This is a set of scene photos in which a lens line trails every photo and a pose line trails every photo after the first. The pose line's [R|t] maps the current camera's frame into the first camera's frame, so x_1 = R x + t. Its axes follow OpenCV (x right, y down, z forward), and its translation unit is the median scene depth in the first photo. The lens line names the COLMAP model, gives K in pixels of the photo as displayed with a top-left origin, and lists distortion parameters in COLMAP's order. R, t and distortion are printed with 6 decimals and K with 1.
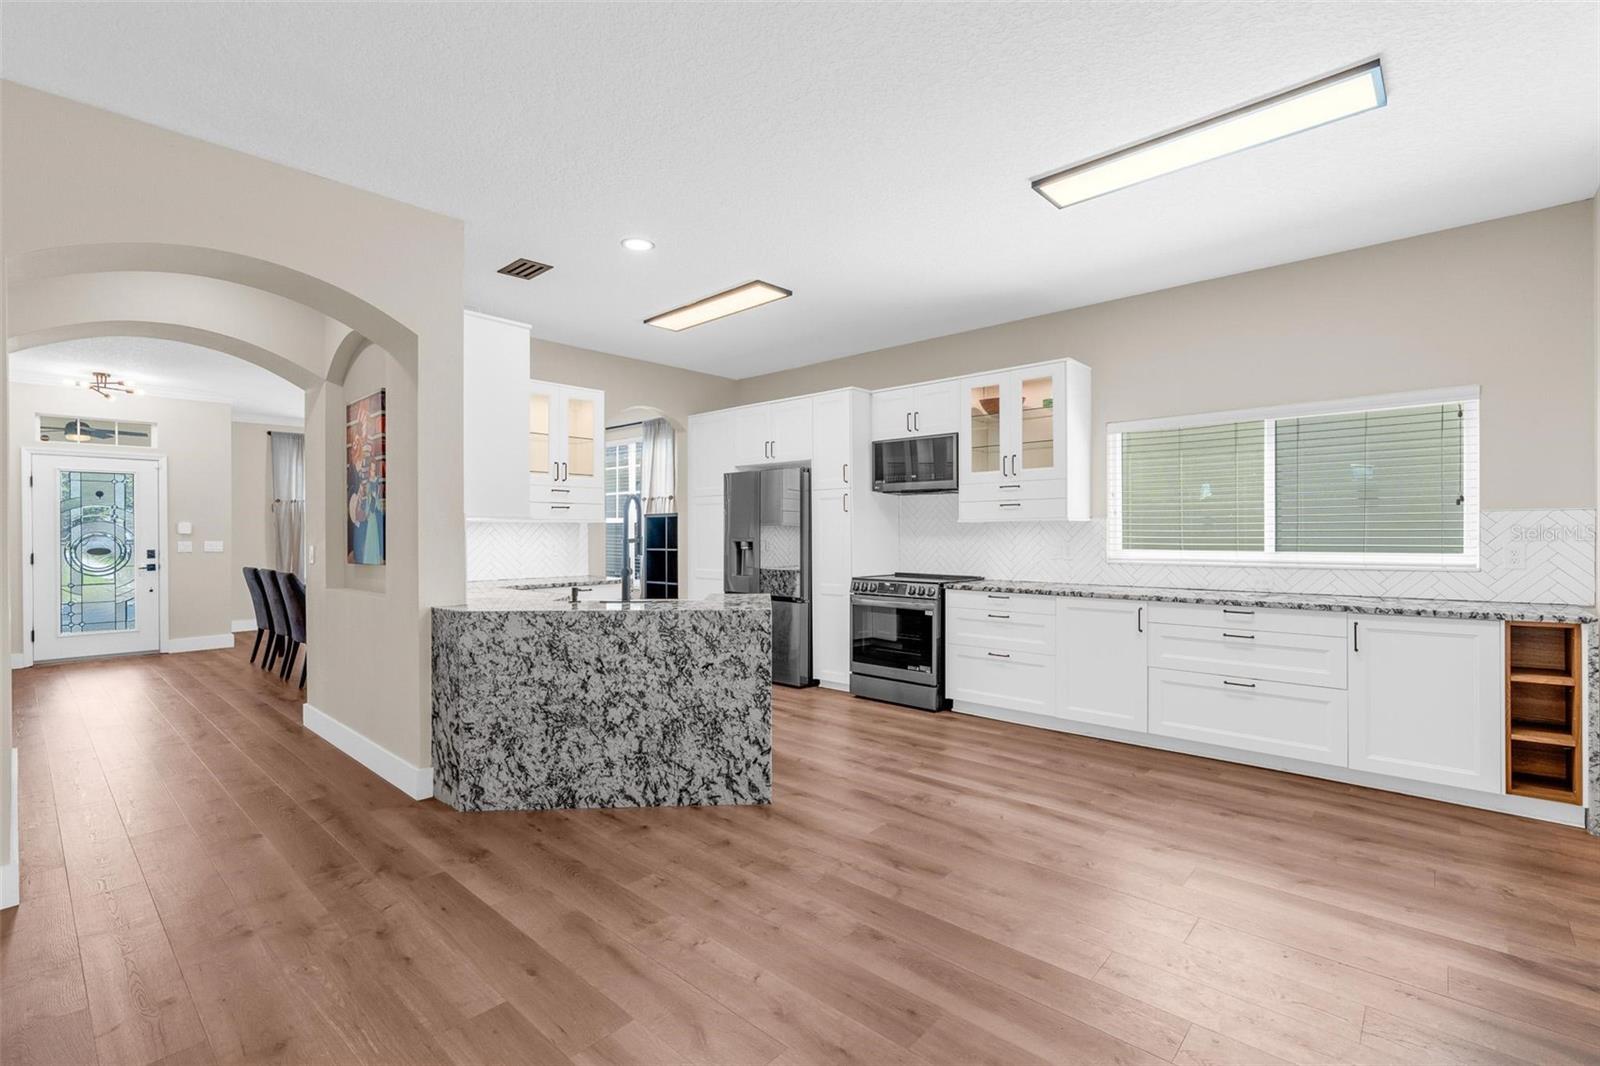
lens RADIAL K [[713.6, 0, 793.3], [0, 713.6, 533.3], [0, 0, 1]] dist [-0.011828, 0.004287]
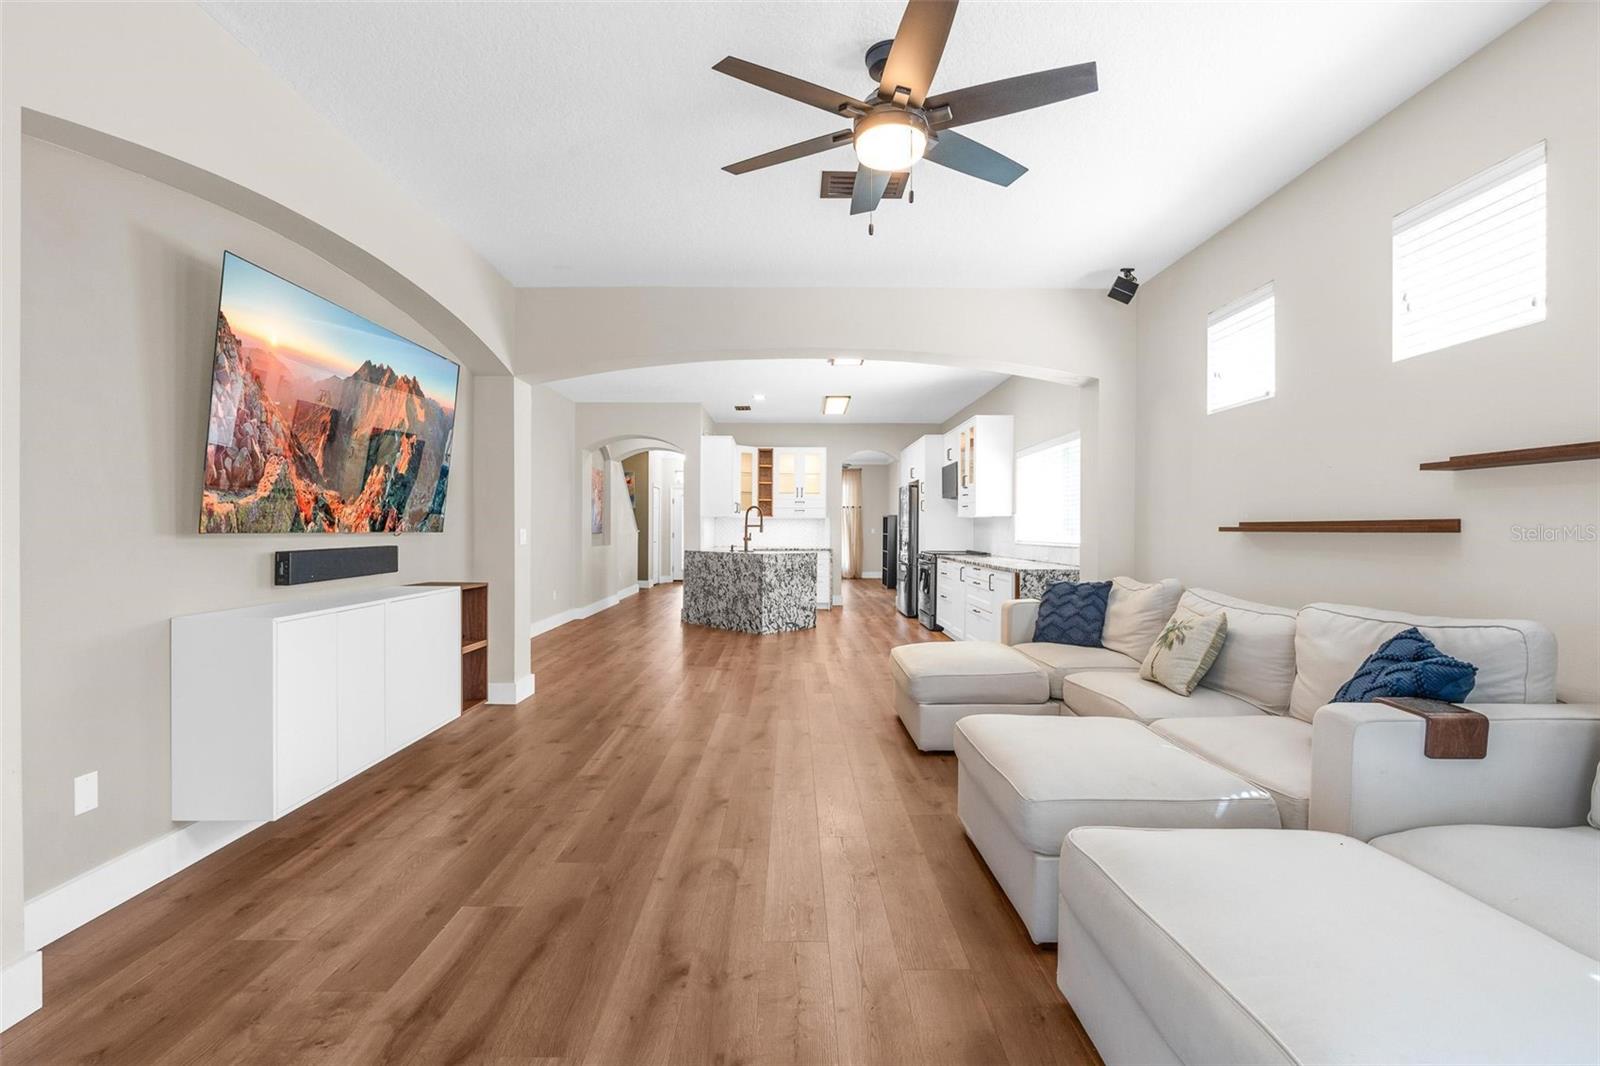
lens RADIAL K [[713.6, 0, 794.7], [0, 713.6, 526.6], [0, 0, 1]] dist [-0.011828, 0.004287]
pose [[0.679925, 0.007679, -0.733242, 1.568249], [-0.008932, 0.999958, 0.002190, 0.006105], [0.733228, 0.005061, 0.679964, -0.486328]]
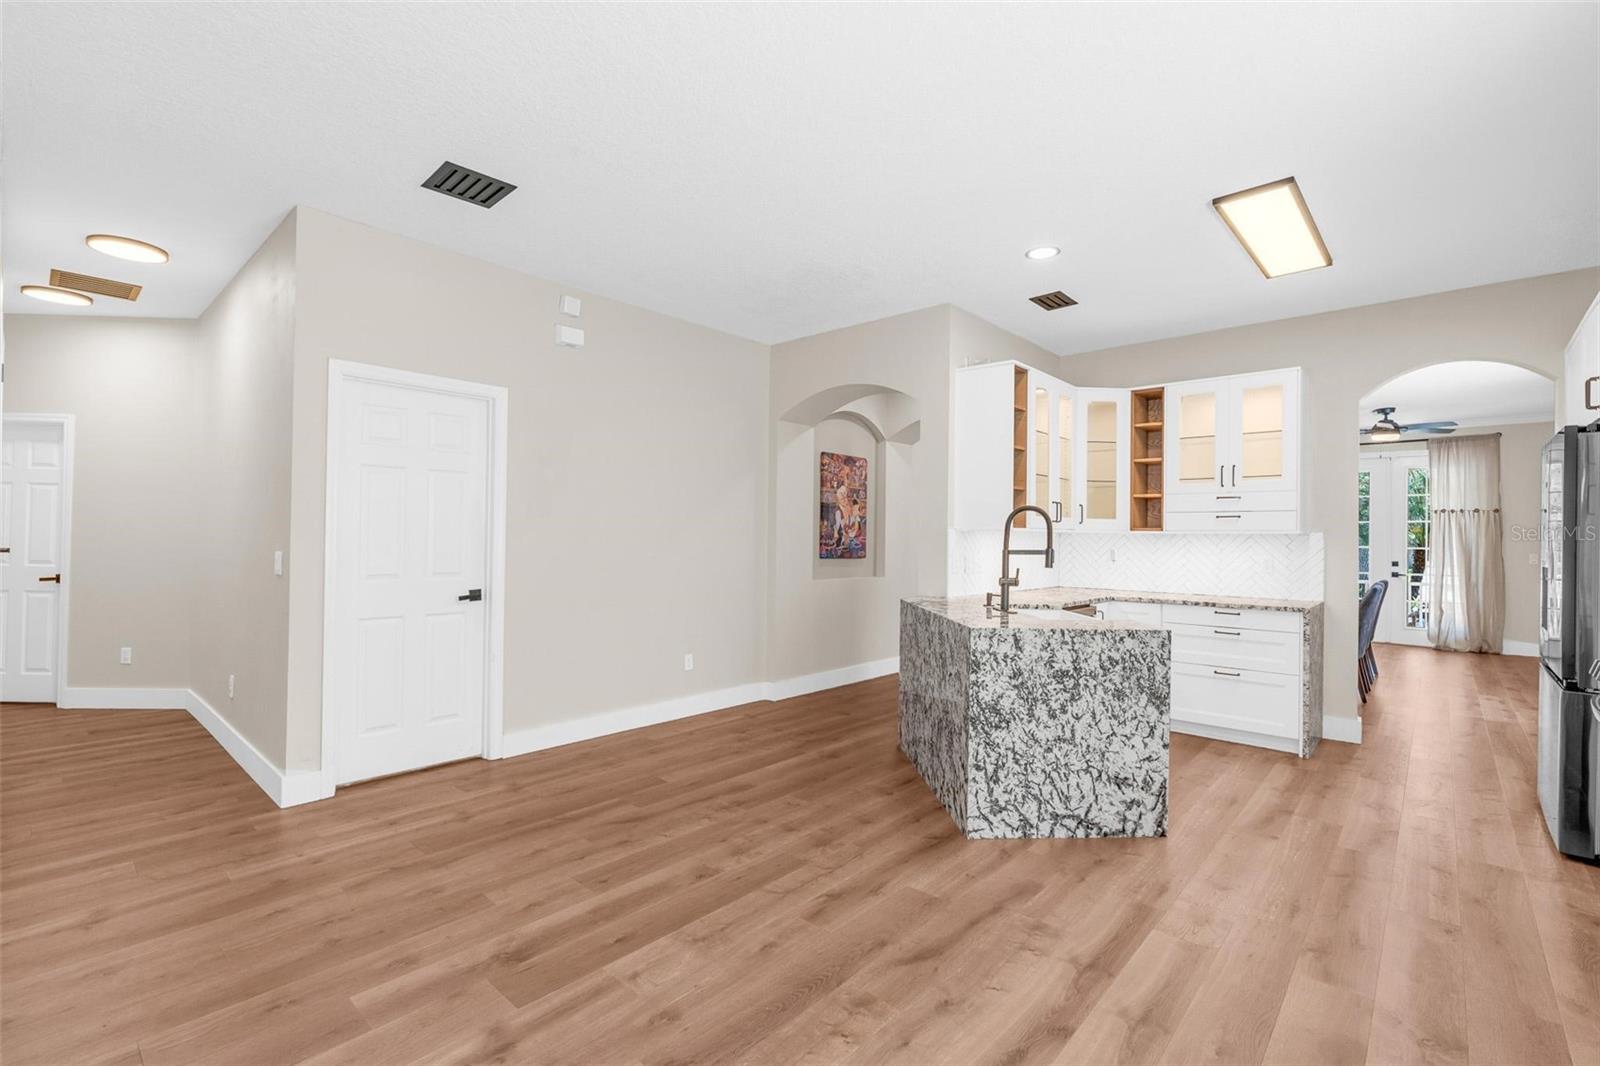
lens RADIAL K [[713.6, 0, 795.6], [0, 713.6, 530.3], [0, 0, 1]] dist [-0.011828, 0.004287]
pose [[0.003134, -0.006519, -0.999974, 0.773084], [-0.013843, 0.999883, -0.006561, -0.009161], [0.999899, 0.013863, 0.003044, 0.667068]]
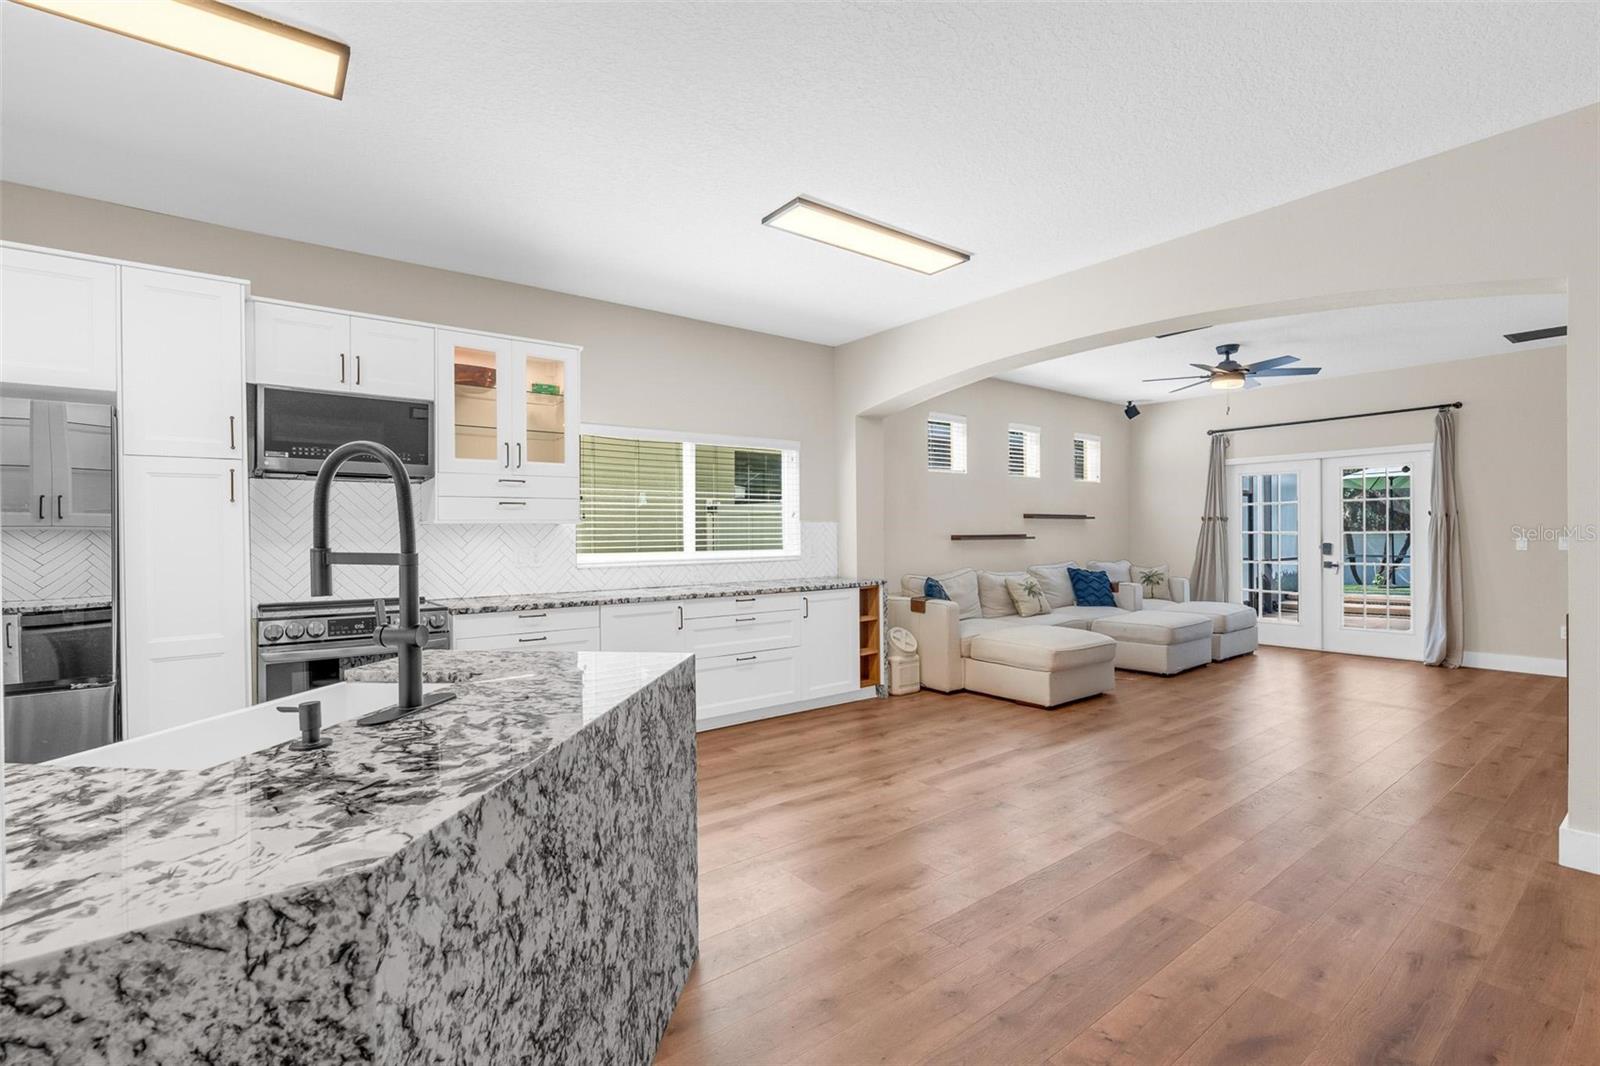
lens RADIAL K [[713.6, 0, 800.2], [0, 713.6, 530.6], [0, 0, 1]] dist [-0.011828, 0.004287]
pose [[0.172691, 0.006461, 0.984955, -0.567914], [0.010297, 0.999912, -0.008365, 0.001993], [-0.984922, 0.011587, 0.172610, 0.685443]]
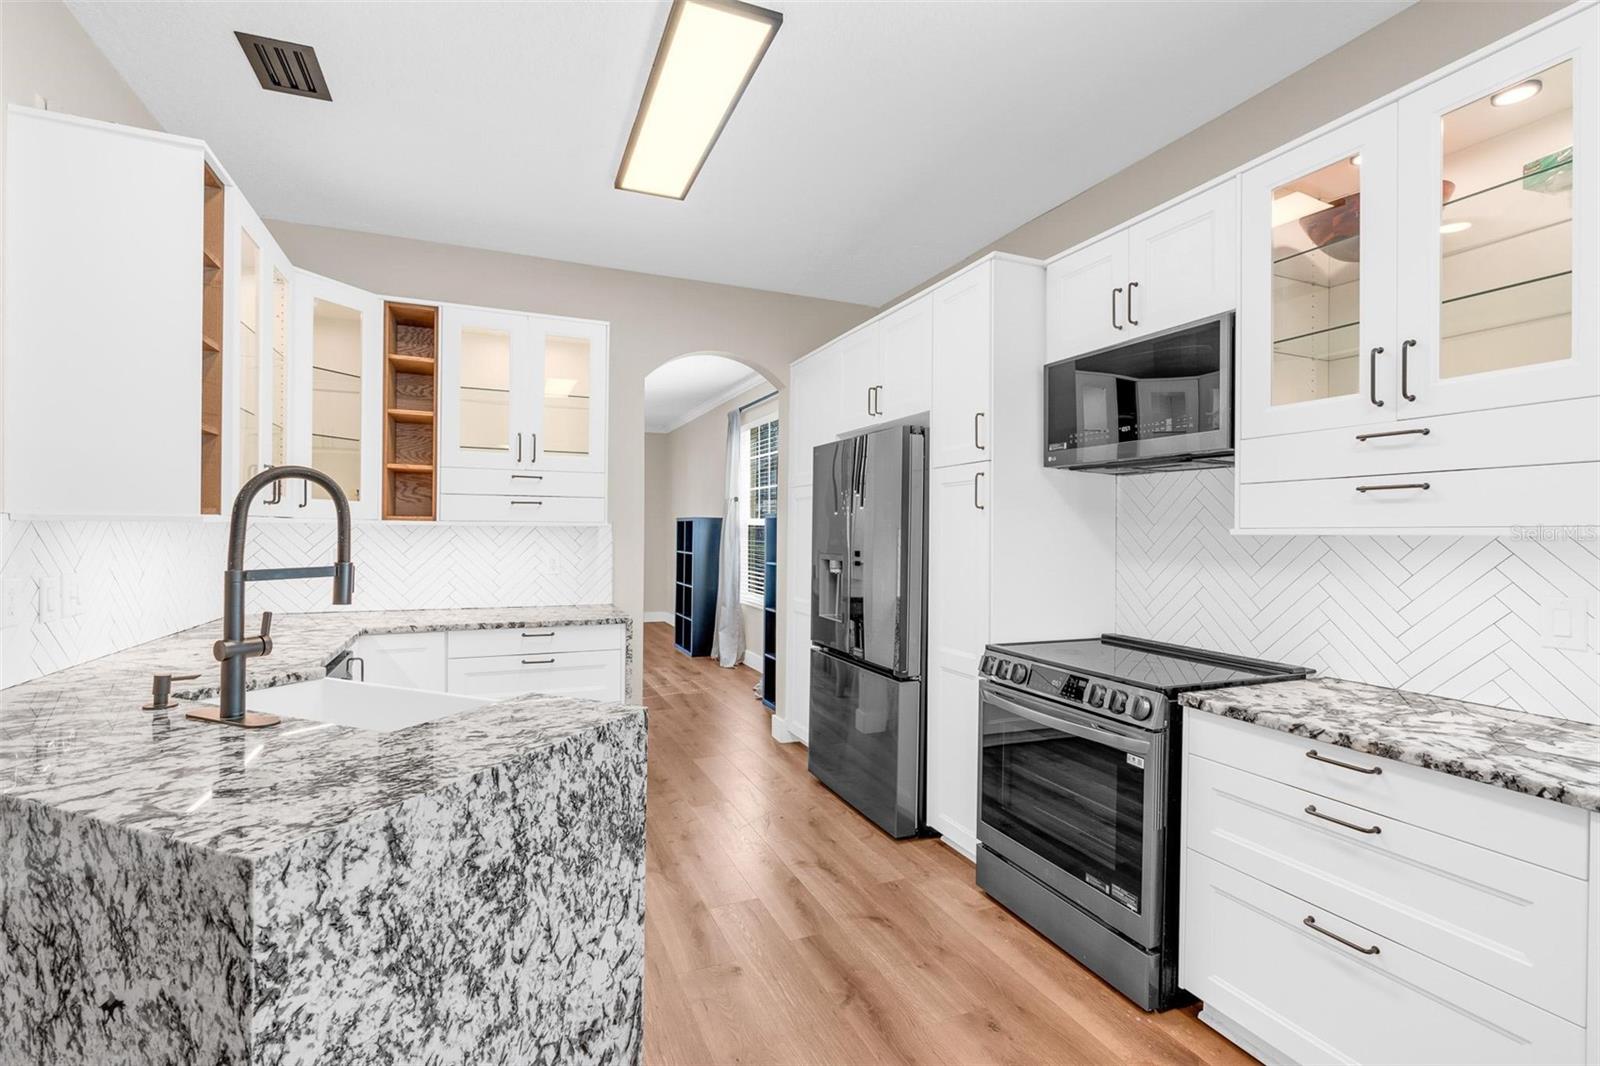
lens RADIAL K [[713.6, 0, 796.1], [0, 713.6, 533.2], [0, 0, 1]] dist [-0.011828, 0.004287]
pose [[0.911748, 0.013104, -0.410542, 0.232596], [-0.013278, 0.999909, 0.002427, -0.018913], [0.410536, 0.003239, 0.911839, 0.726729]]
